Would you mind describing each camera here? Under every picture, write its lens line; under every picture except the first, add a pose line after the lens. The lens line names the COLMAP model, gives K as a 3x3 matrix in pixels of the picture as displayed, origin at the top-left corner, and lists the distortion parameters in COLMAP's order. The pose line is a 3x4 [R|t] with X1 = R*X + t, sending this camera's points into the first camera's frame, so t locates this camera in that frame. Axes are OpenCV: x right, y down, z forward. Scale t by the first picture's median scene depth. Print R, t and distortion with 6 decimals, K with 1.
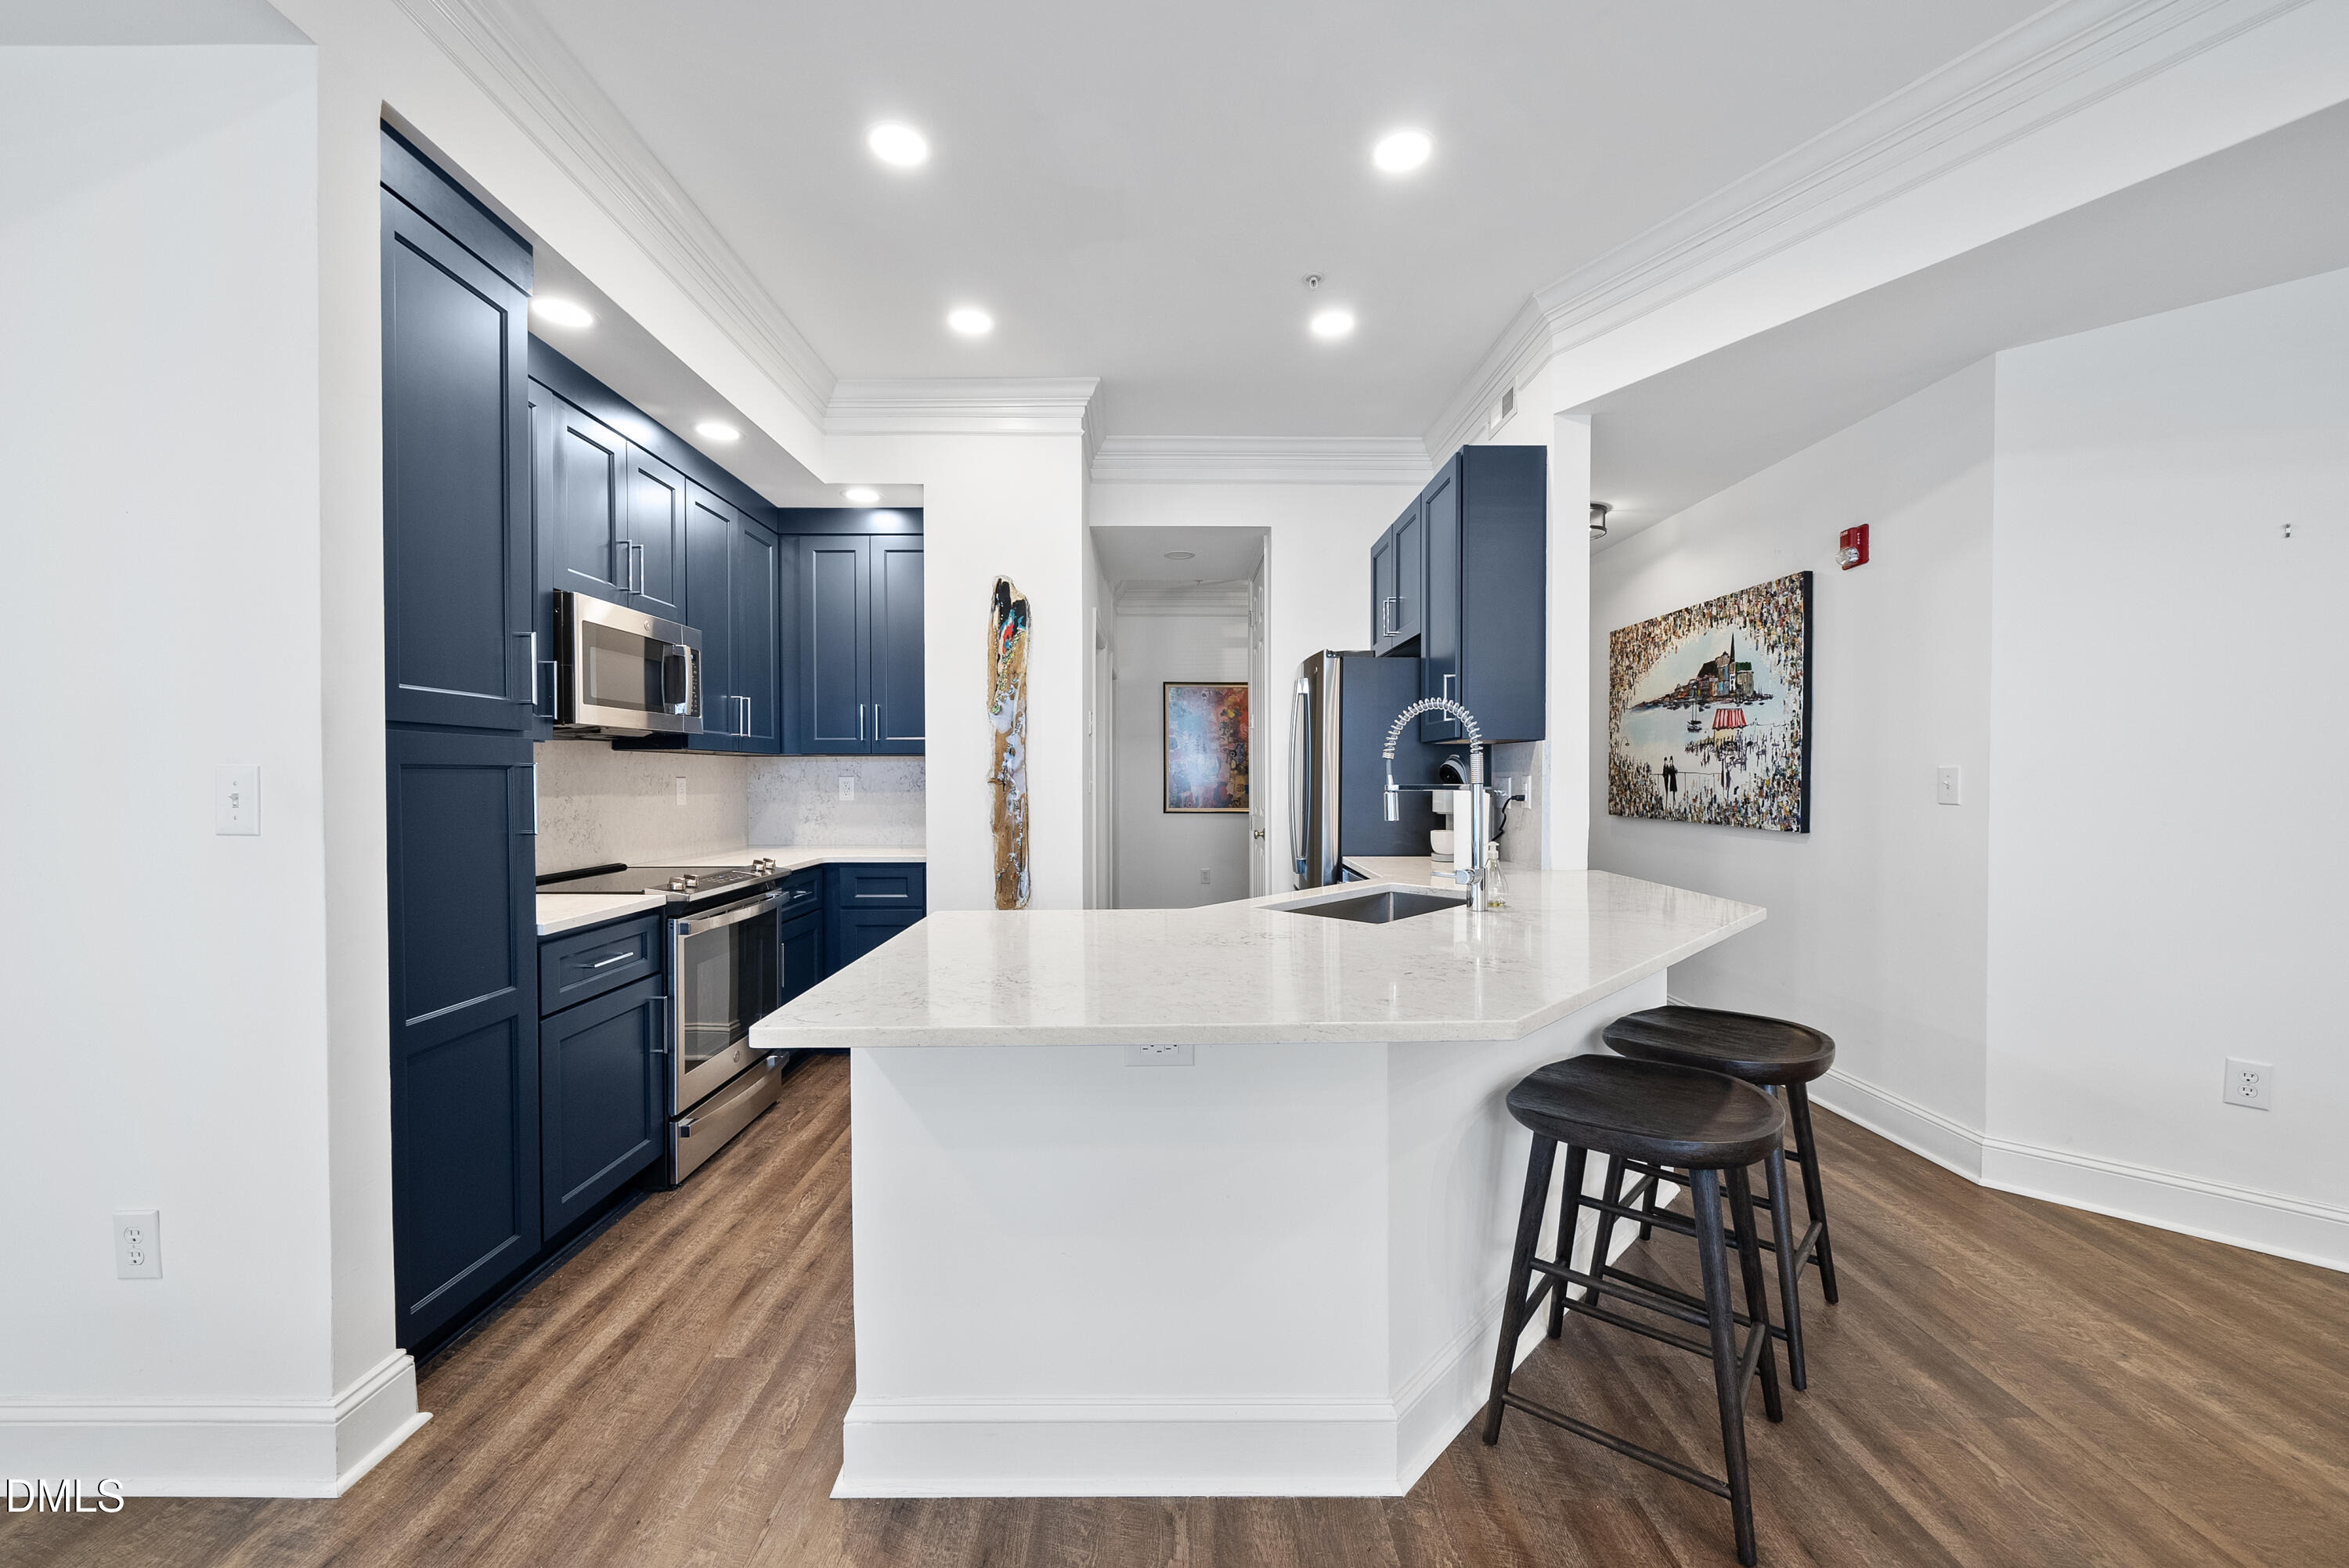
lens RADIAL K [[909.6, 0, 1179.4], [0, 909.6, 773.4], [0, 0, 1]] dist [0.000450, 0.000143]
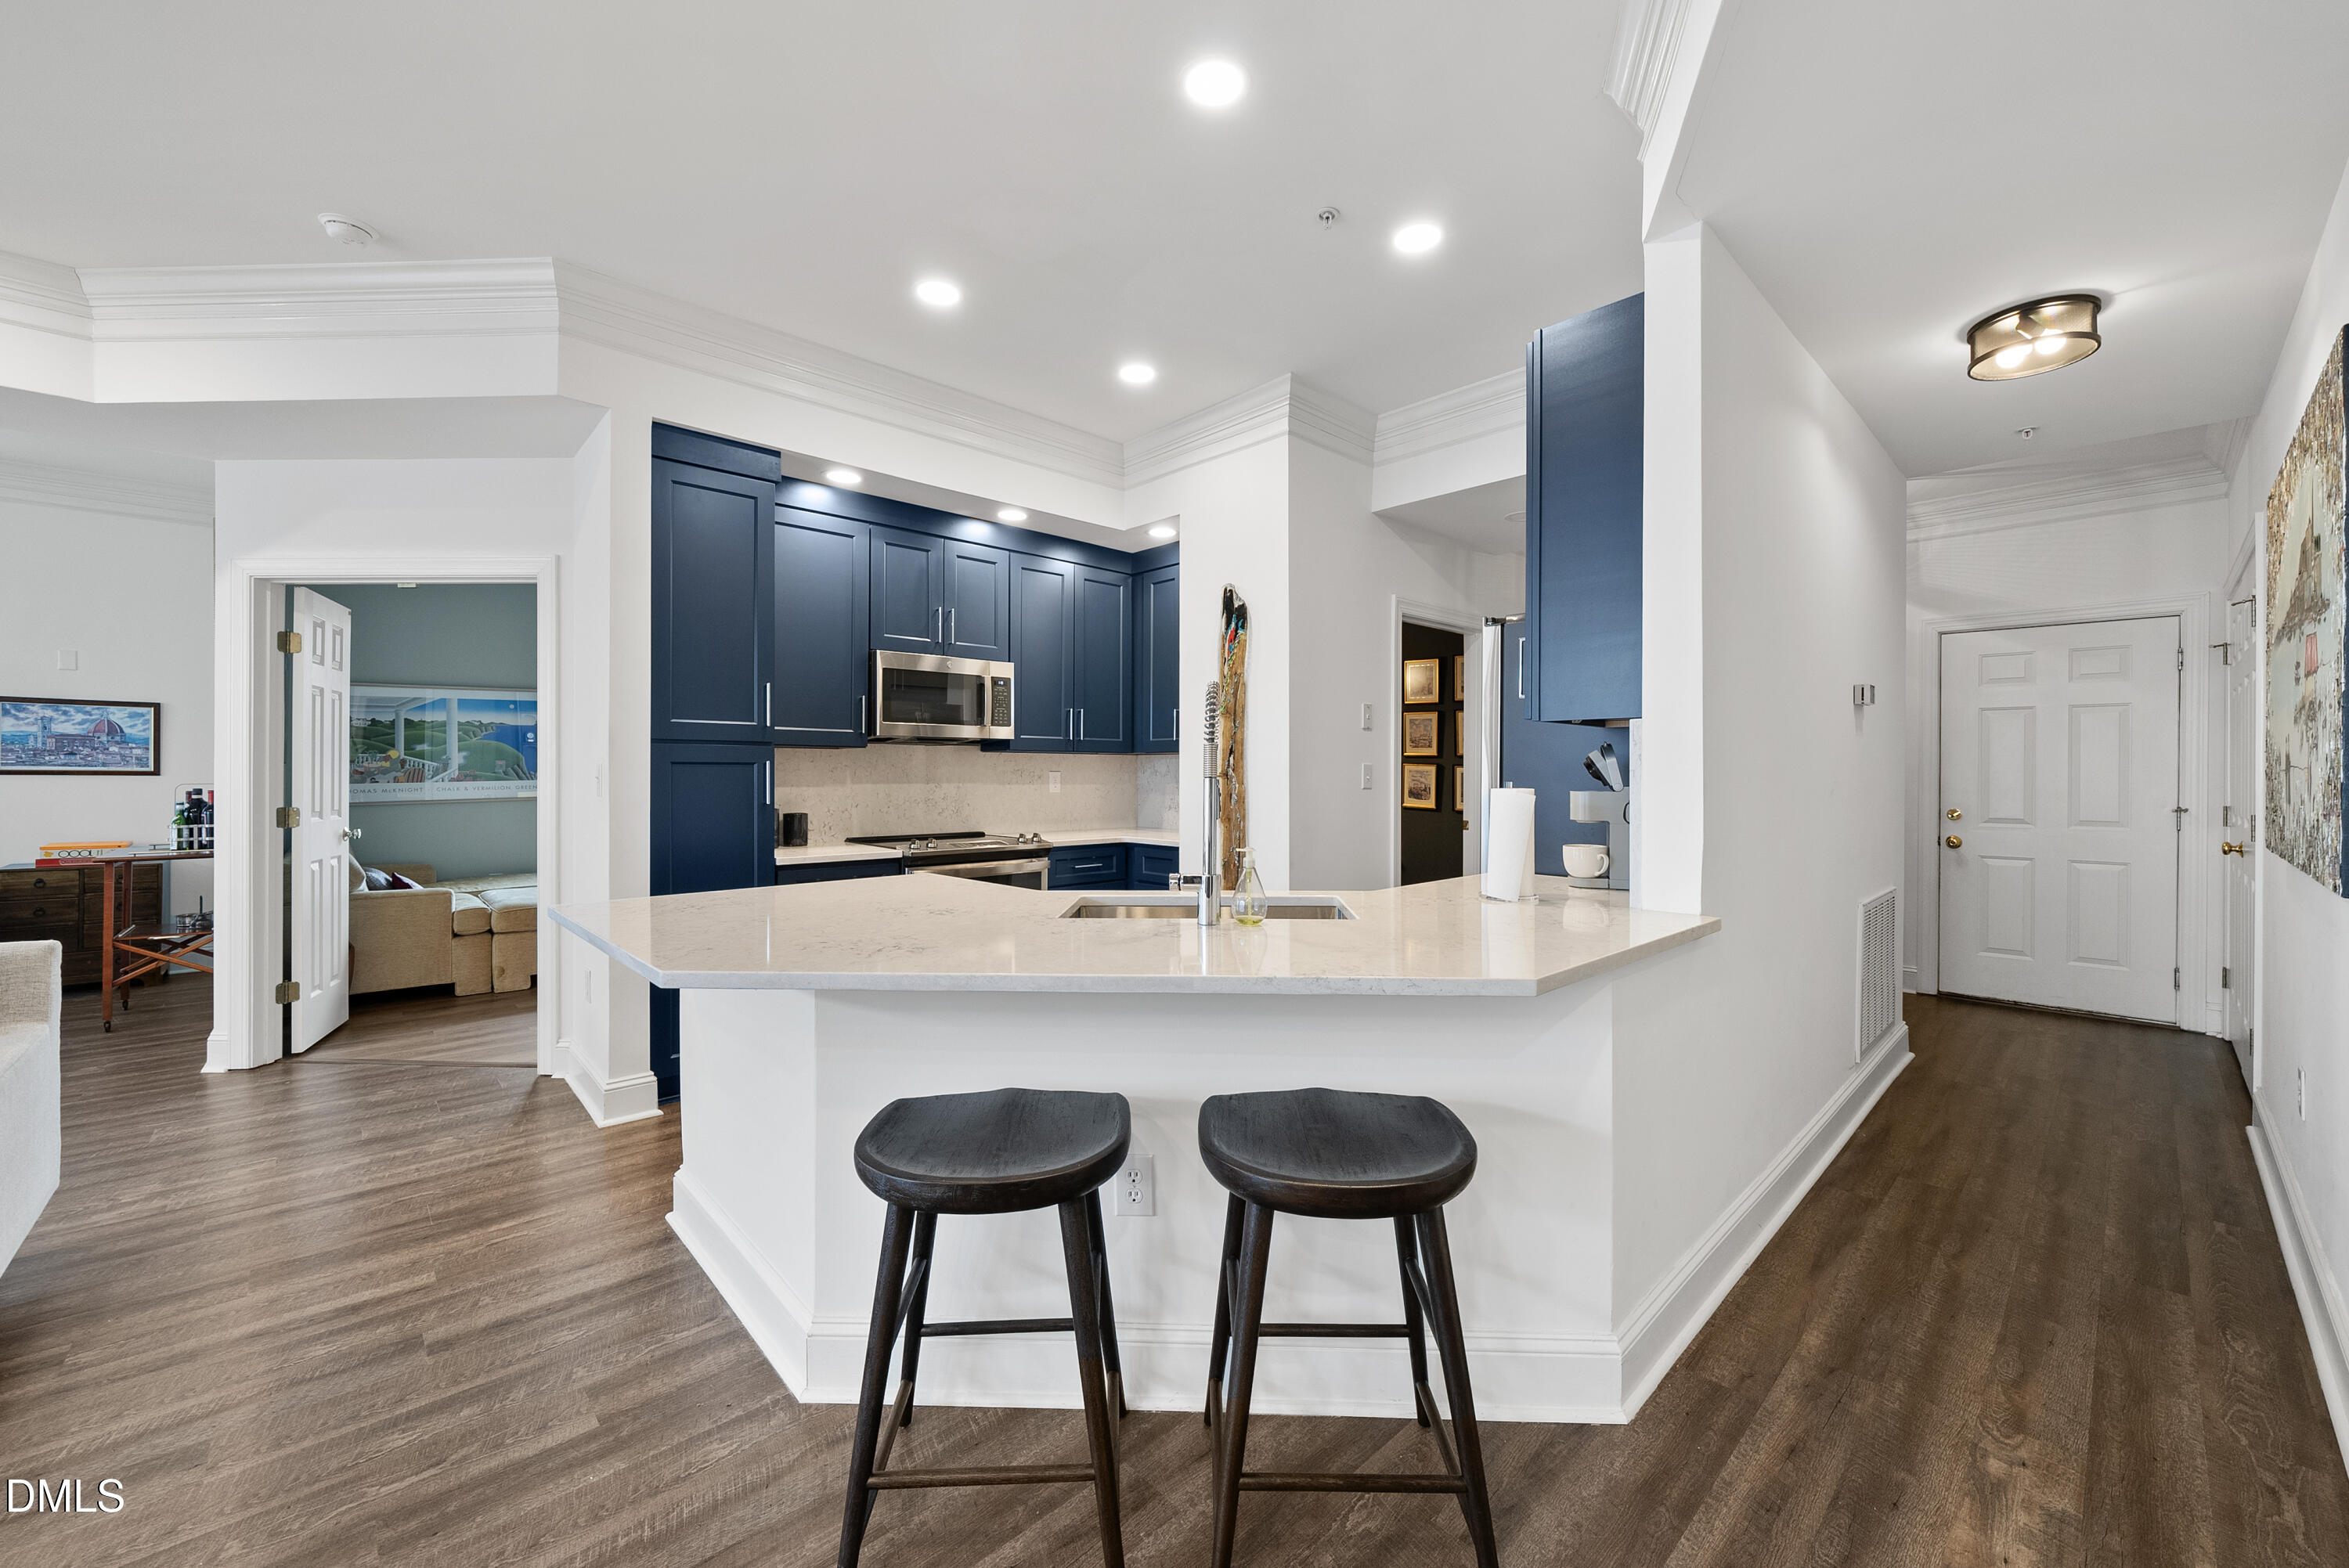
lens RADIAL K [[909.6, 0, 1179.4], [0, 909.6, 773.4], [0, 0, 1]] dist [0.000450, 0.000143]
pose [[0.676985, 0.003254, -0.735989, 0.572617], [-0.001523, 0.999994, 0.003021, 0.002957], [0.735995, -0.000924, 0.676987, 0.236834]]
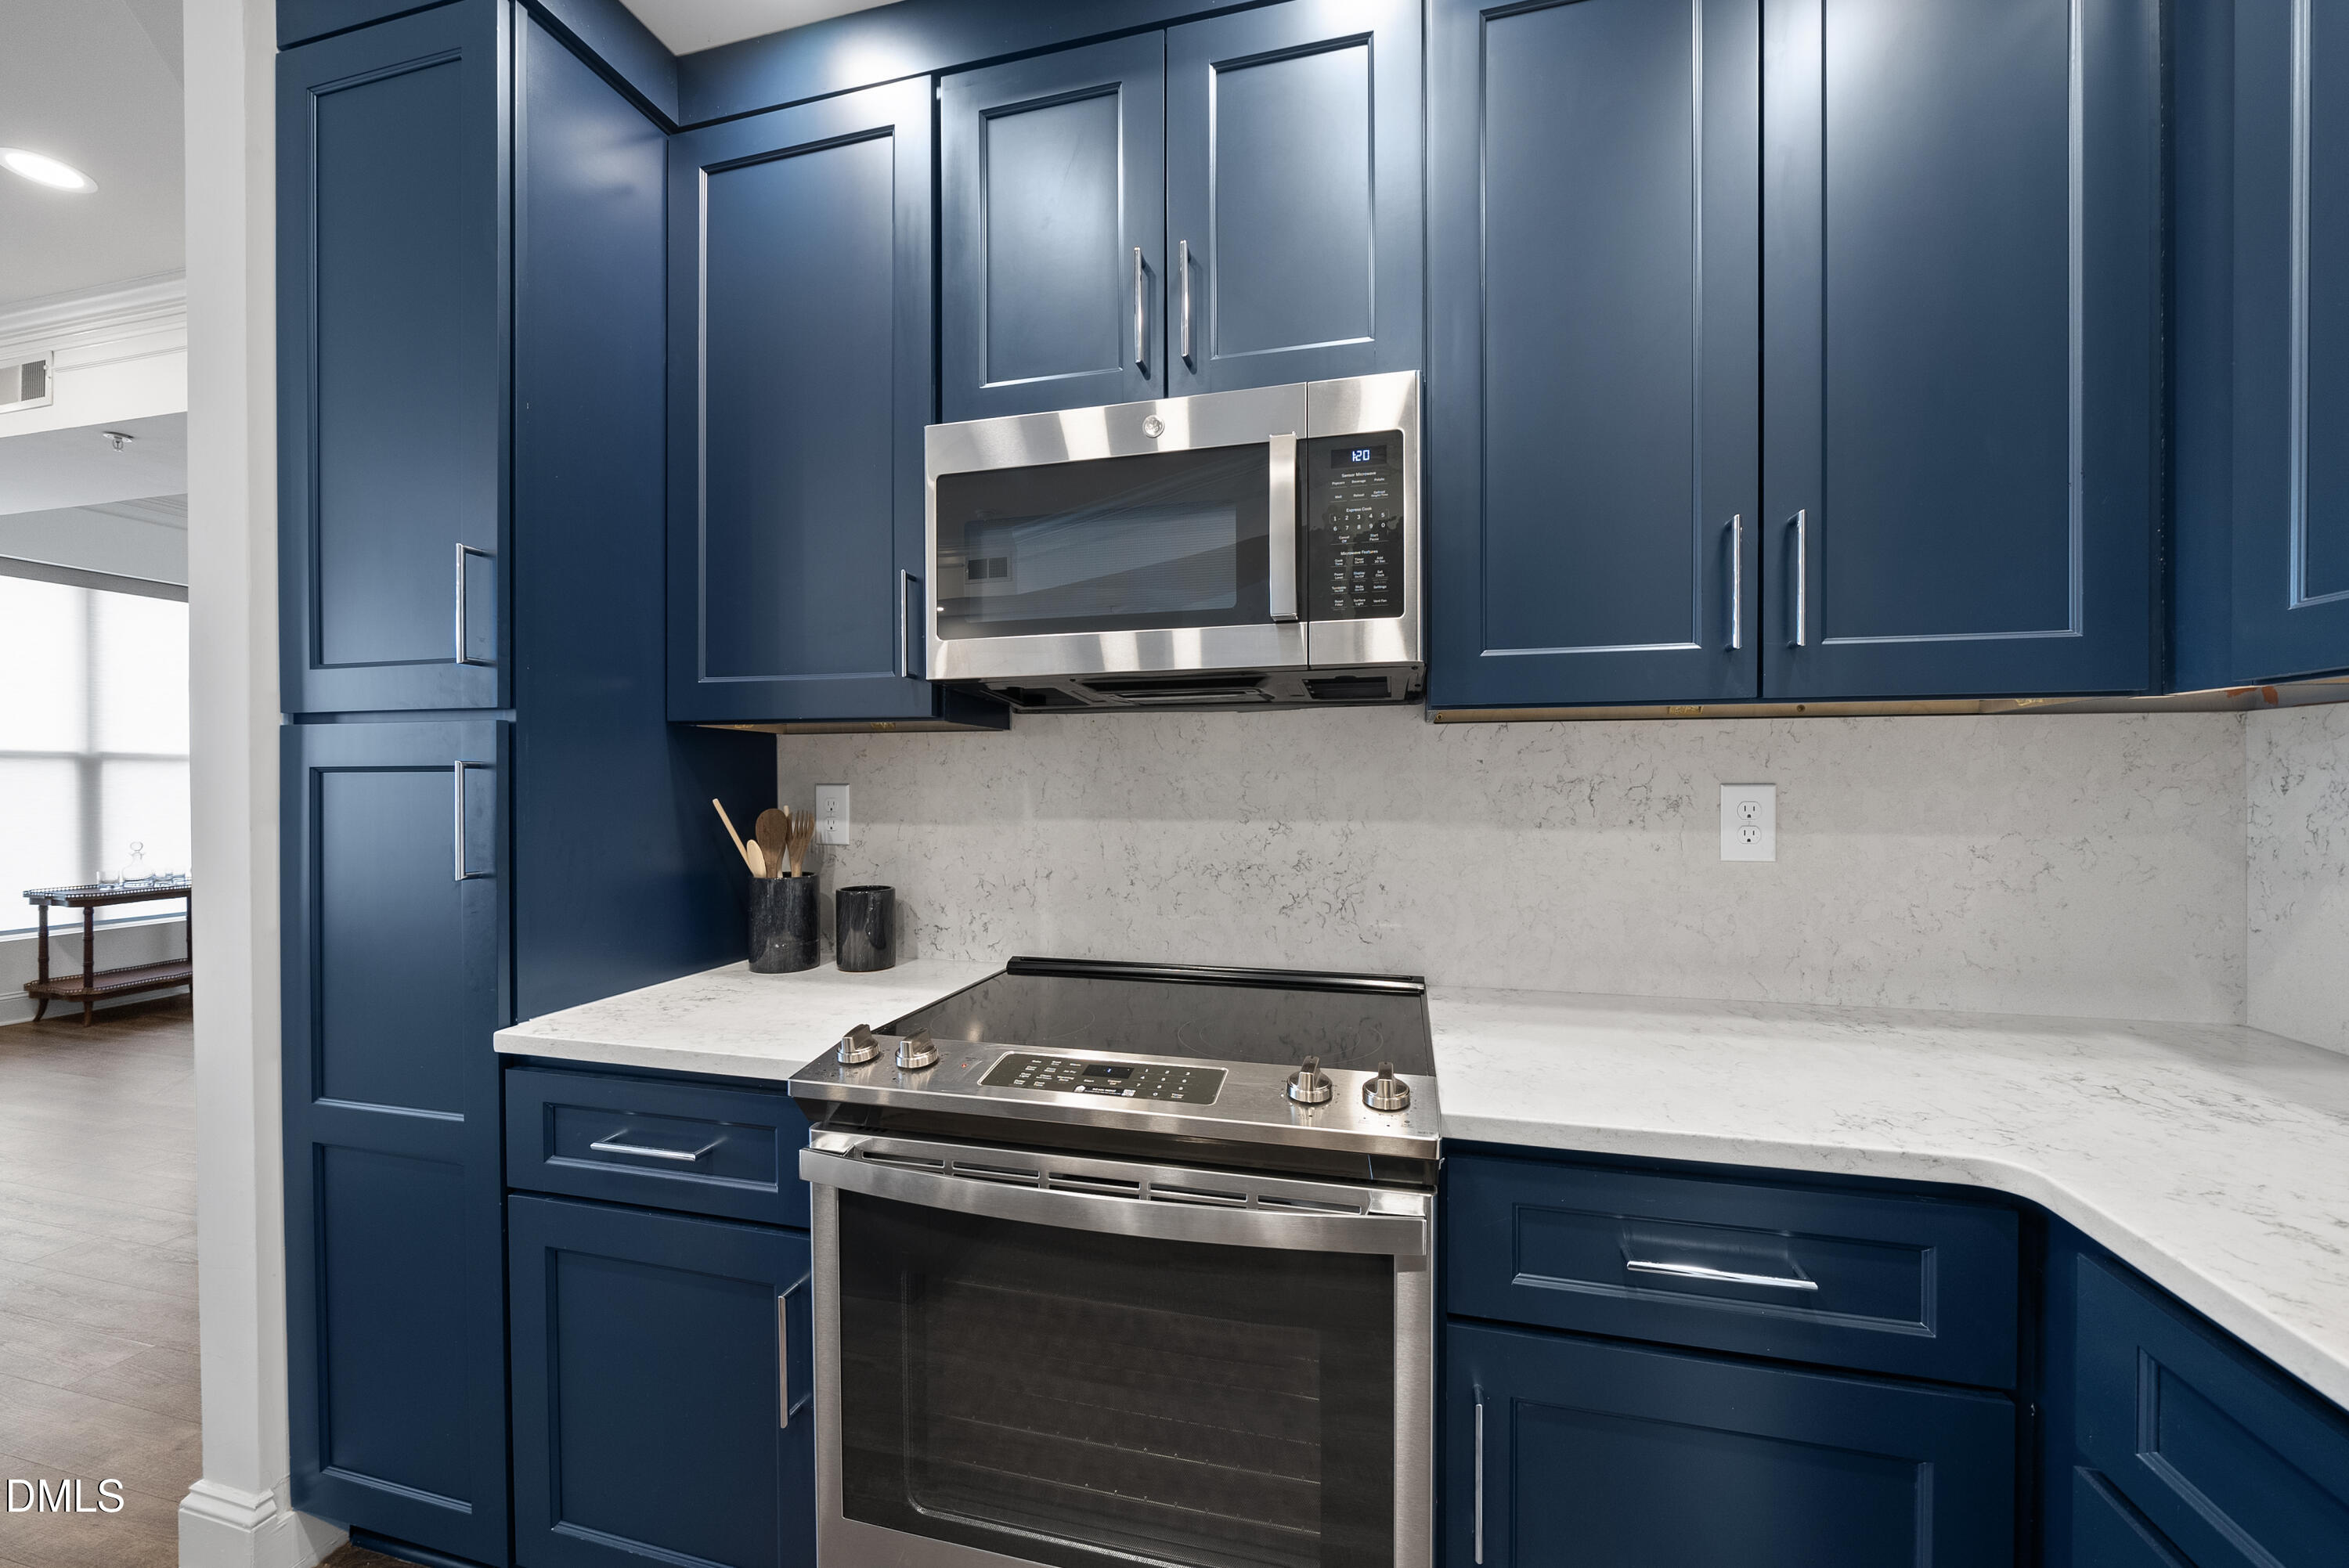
lens RADIAL K [[912.4, 0, 1174.5], [0, 912.4, 784.0], [0, 0, 1]] dist [-0.001372, -0.000151]
pose [[-0.258041, 0.002321, -0.966131, -0.137116], [0.003612, 0.999992, 0.001438, 0.002840], [0.966127, -0.003118, -0.258047, 0.893911]]
